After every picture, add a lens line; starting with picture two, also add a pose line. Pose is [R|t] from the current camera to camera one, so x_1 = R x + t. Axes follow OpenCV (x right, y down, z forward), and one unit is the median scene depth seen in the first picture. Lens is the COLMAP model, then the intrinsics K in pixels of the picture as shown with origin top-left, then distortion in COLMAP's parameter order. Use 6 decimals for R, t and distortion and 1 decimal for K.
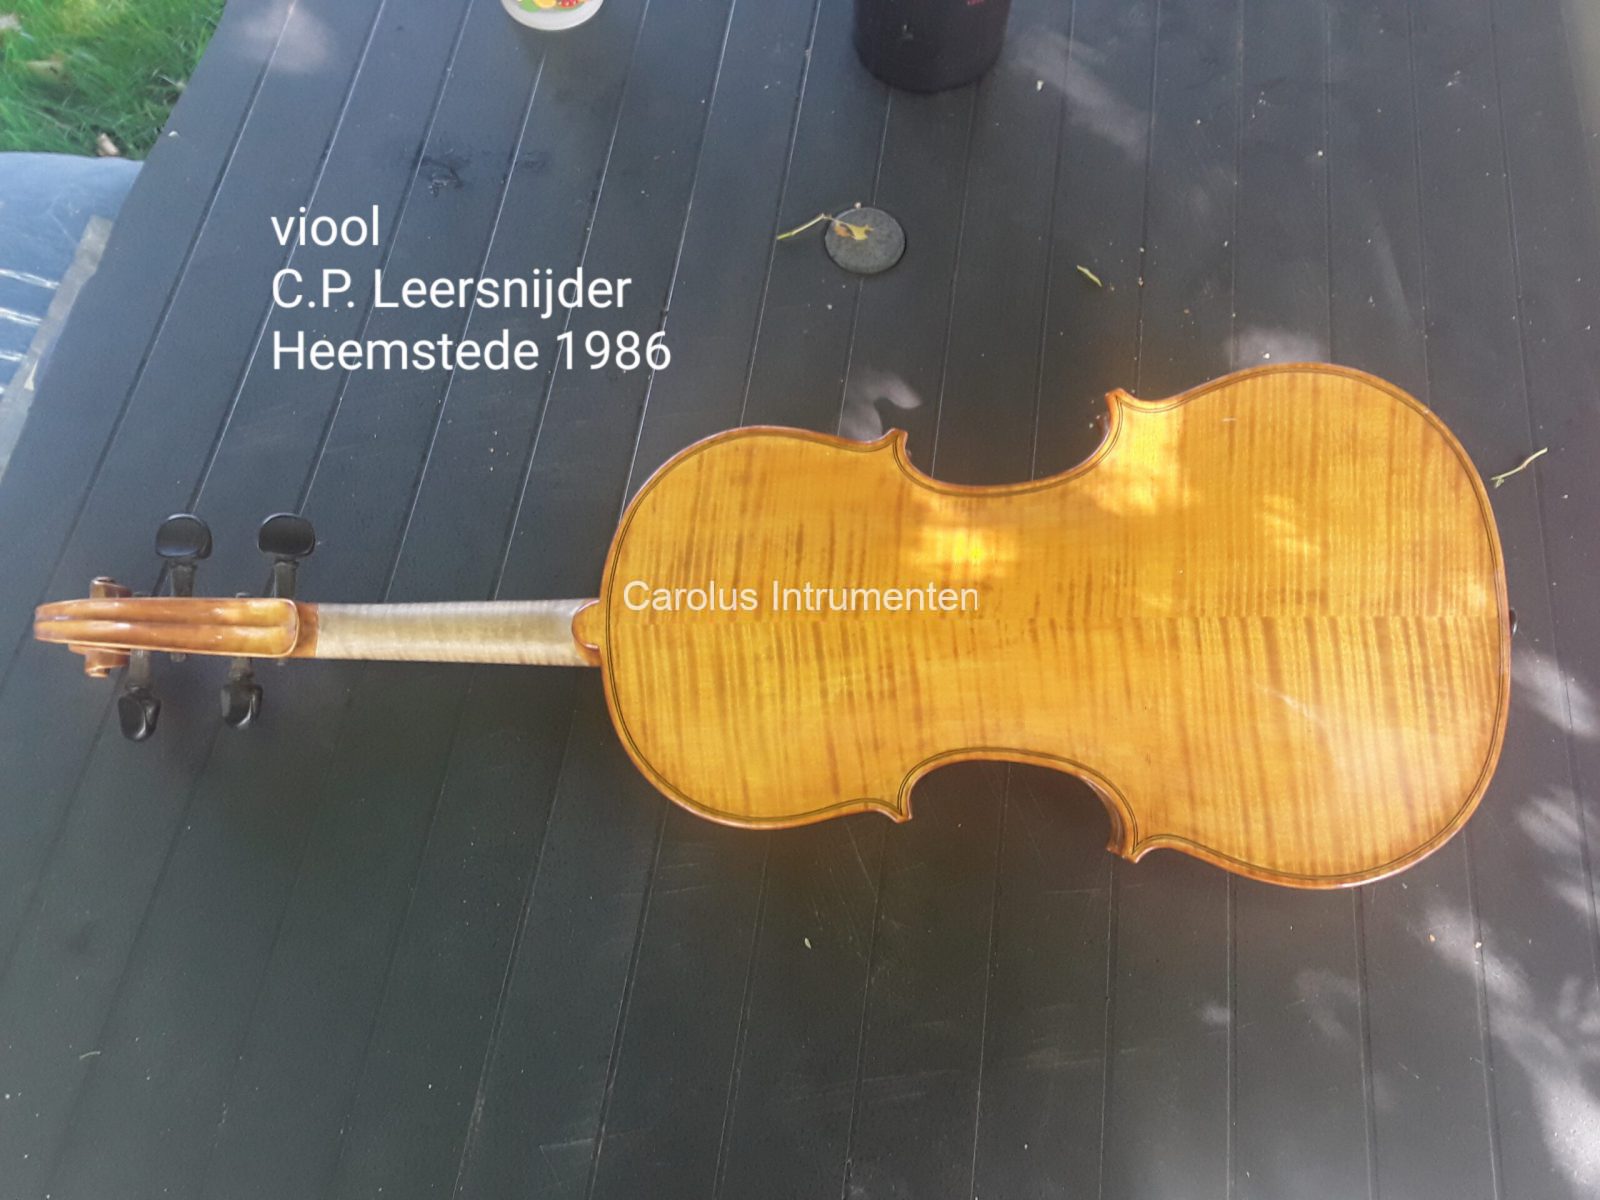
lens RADIAL K [[1270.6, 0, 796.9], [0, 1270.6, 620.5], [0, 0, 1]] dist [0.091485, -0.128231]
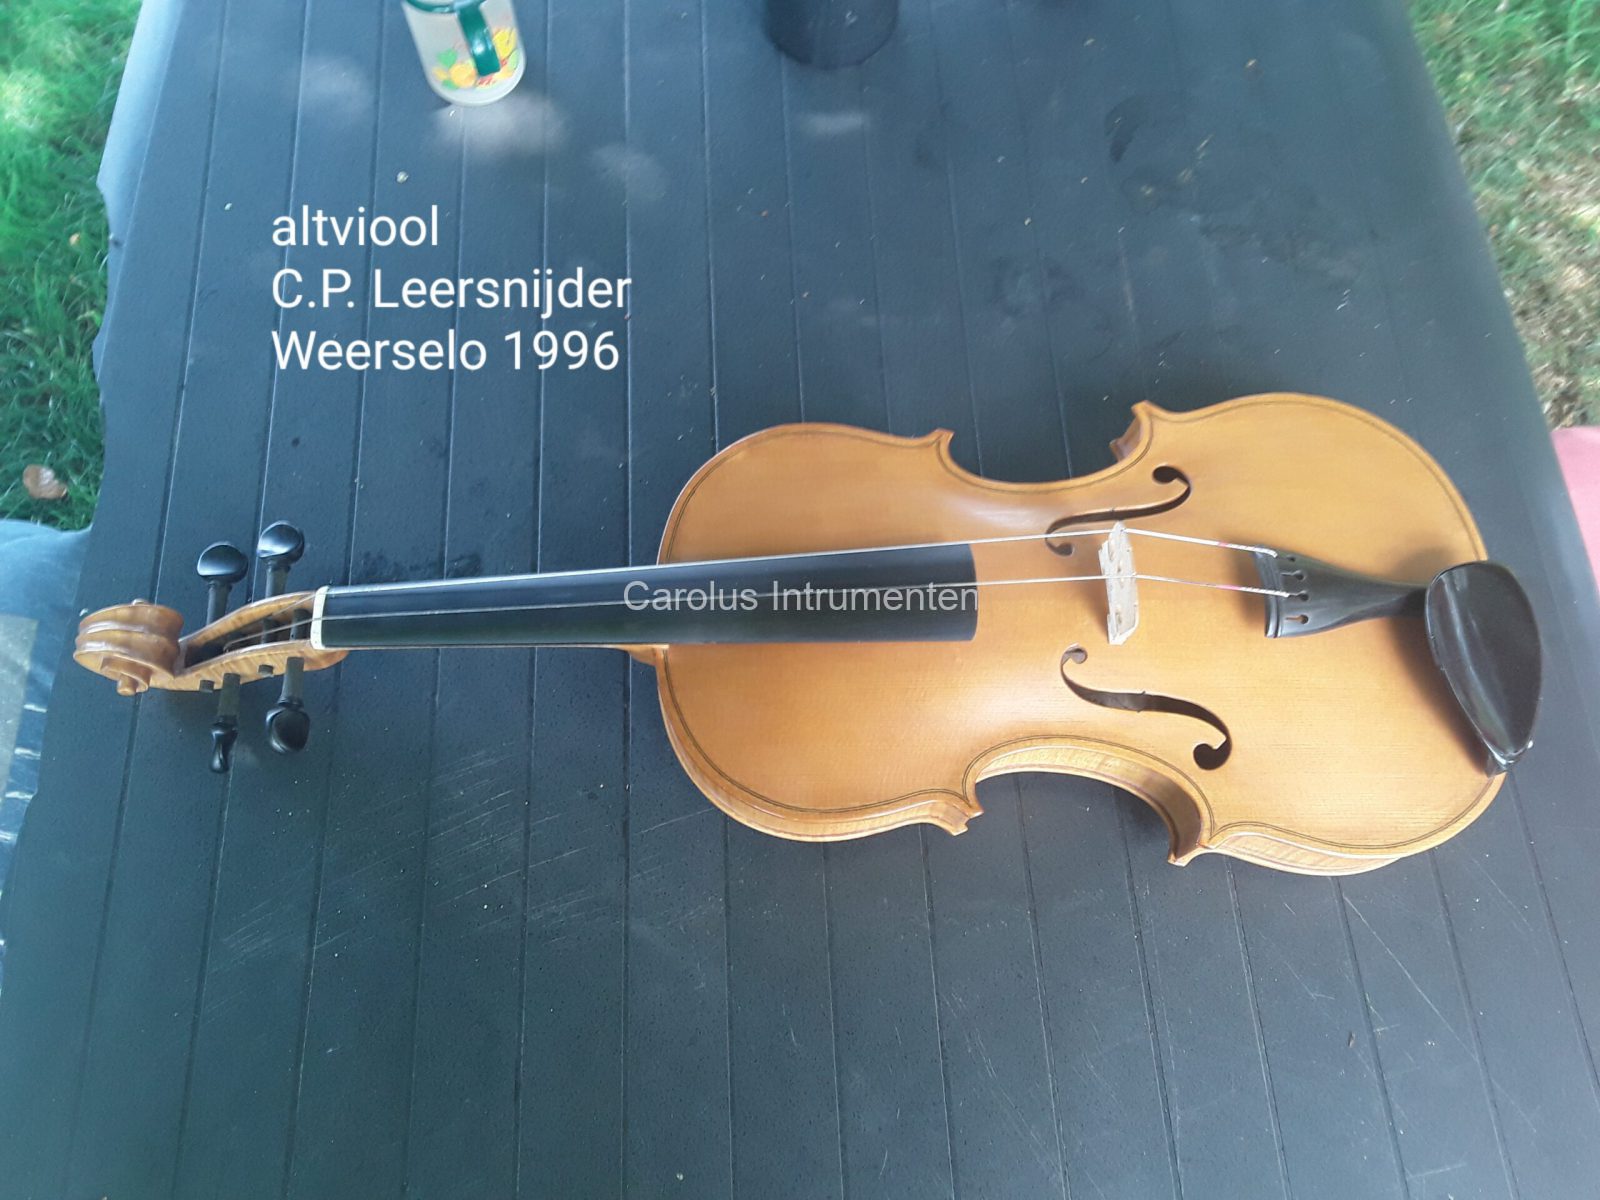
lens RADIAL K [[1270.6, 0, 801.7], [0, 1270.6, 596.9], [0, 0, 1]] dist [0.091485, -0.128231]
pose [[0.980968, -0.184708, 0.059872, -0.013940], [0.182903, 0.982529, 0.034385, -0.321967], [-0.065177, -0.022779, 0.997614, 0.005733]]
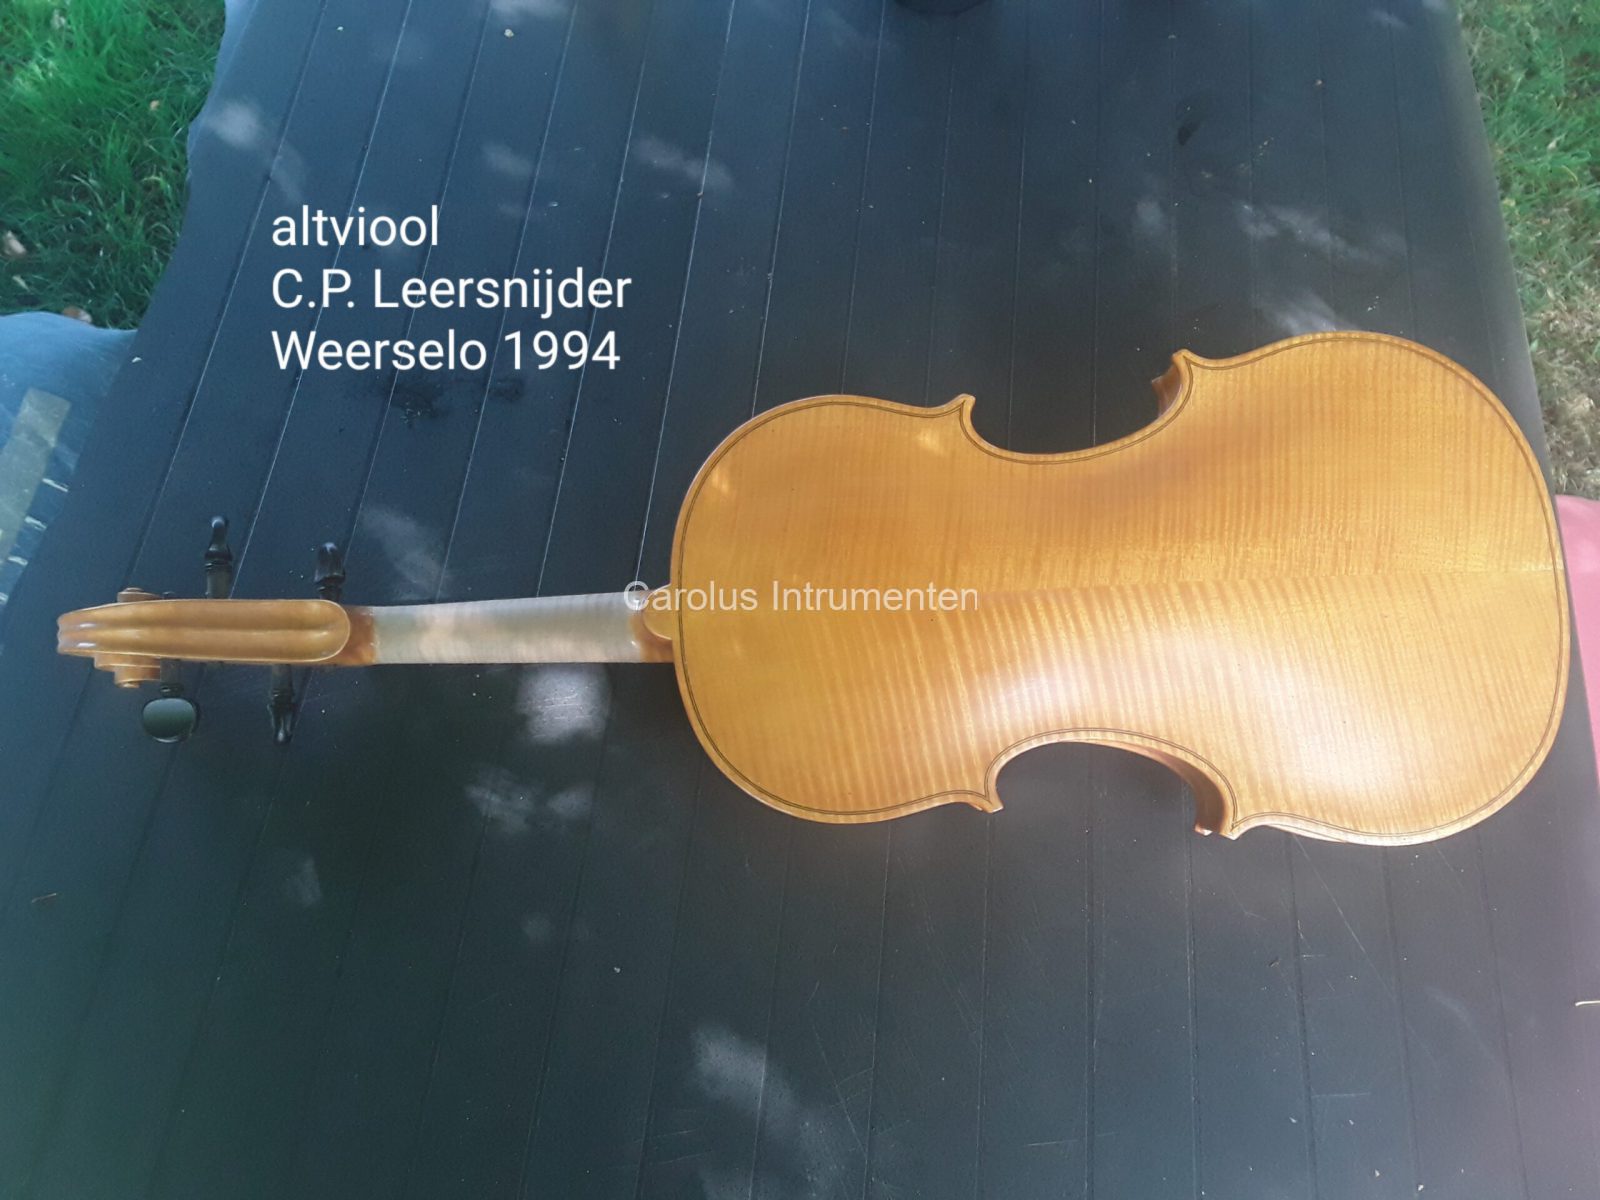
lens RADIAL K [[1270.6, 0, 792.2], [0, 1270.6, 612.5], [0, 0, 1]] dist [0.091485, -0.128231]
pose [[0.996850, -0.006551, 0.079044, -0.060328], [0.006988, 0.999962, -0.005261, -0.173290], [-0.079007, 0.005796, 0.996857, -0.027846]]
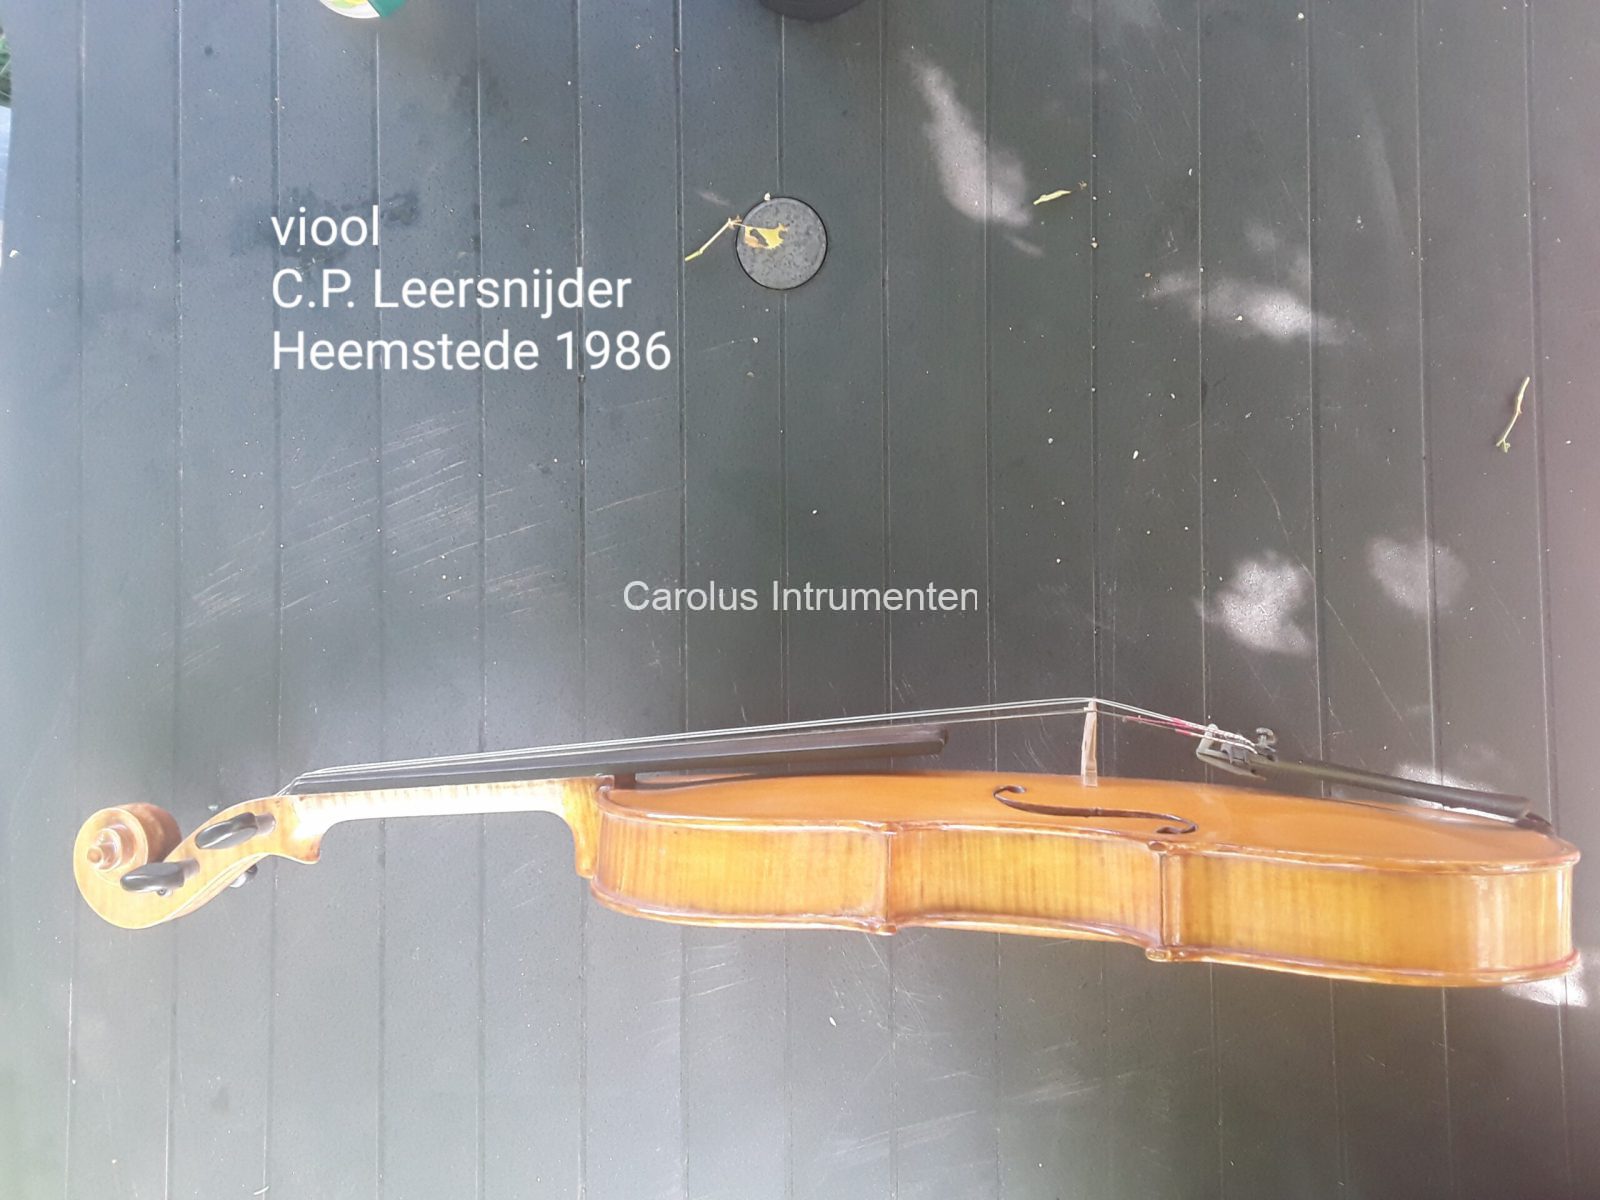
lens RADIAL K [[1270.6, 0, 813.8], [0, 1270.6, 604.3], [0, 0, 1]] dist [0.091485, -0.128231]
pose [[0.984673, -0.151601, -0.086235, 0.112405], [0.173057, 0.910744, 0.374962, -0.392811], [0.021693, -0.384138, 0.923021, 0.078334]]
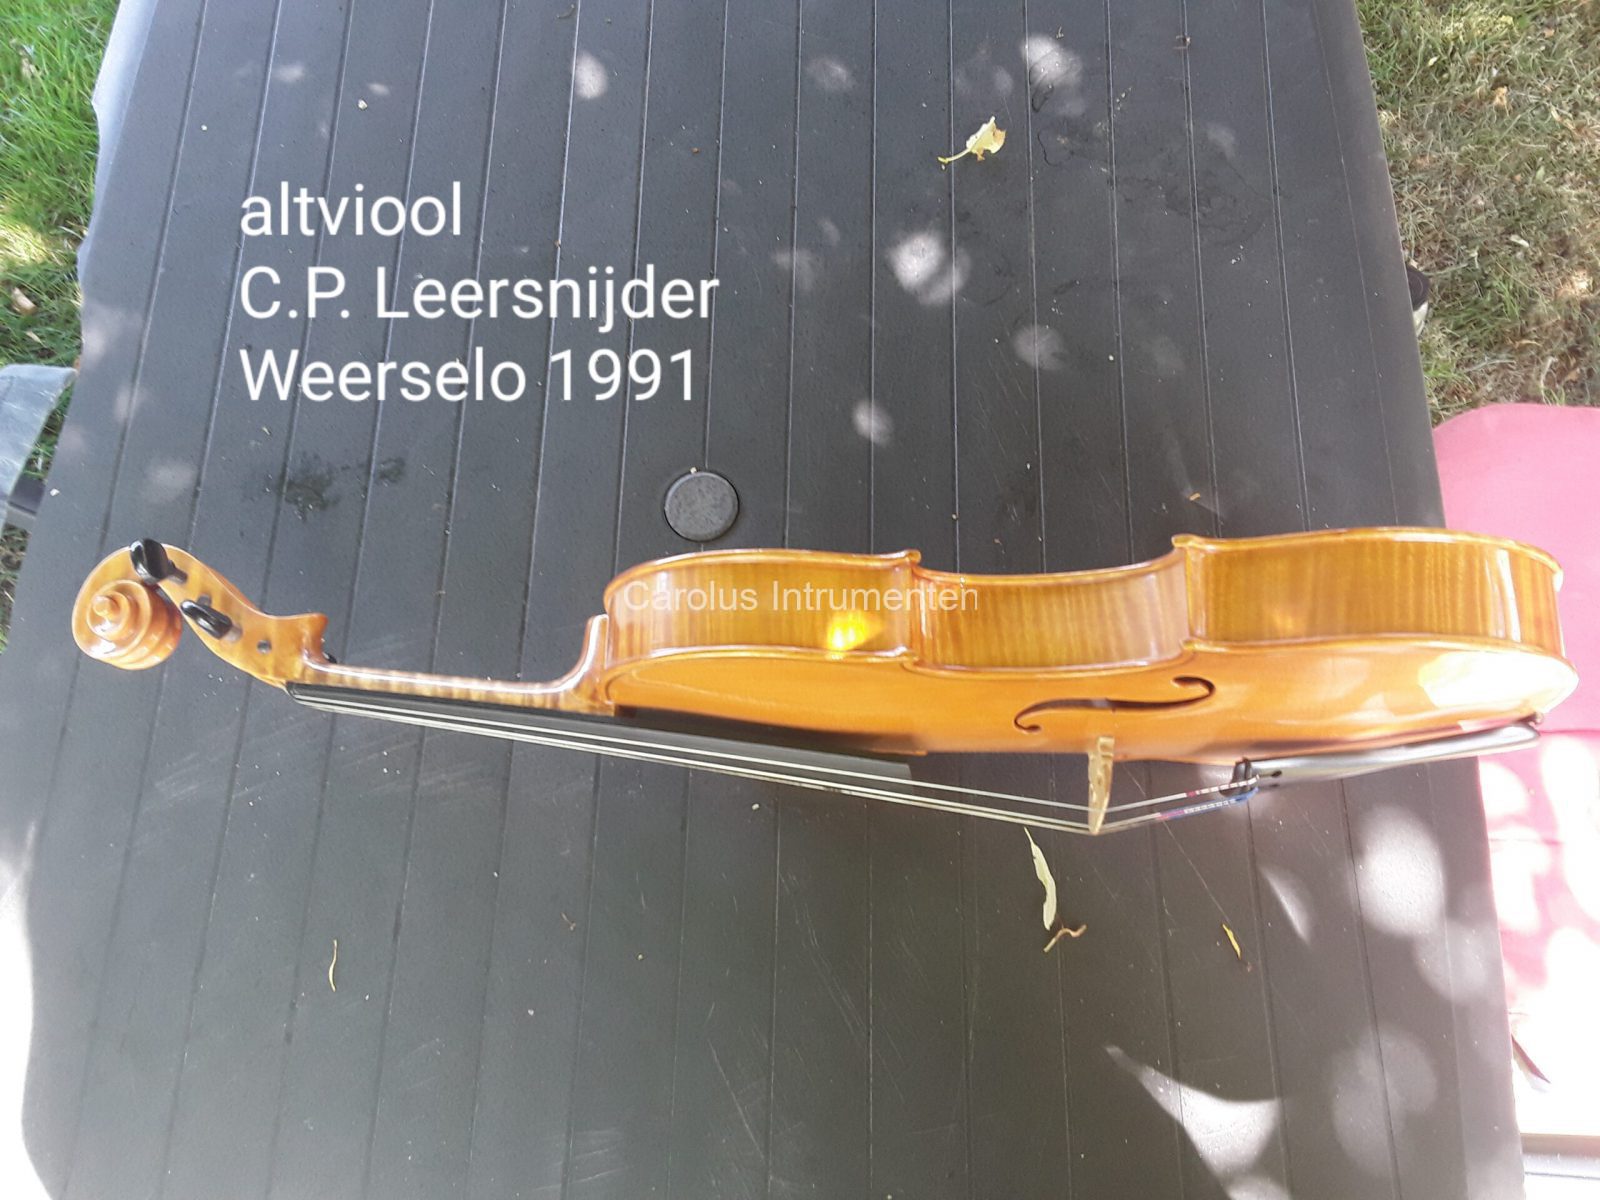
lens RADIAL K [[1270.6, 0, 809.9], [0, 1270.6, 592.0], [0, 0, 1]] dist [0.091485, -0.128231]
pose [[0.990945, -0.133689, -0.012446, 0.146559], [0.134261, 0.987520, 0.082328, -0.297208], [0.001285, -0.083254, 0.996528, -0.086900]]
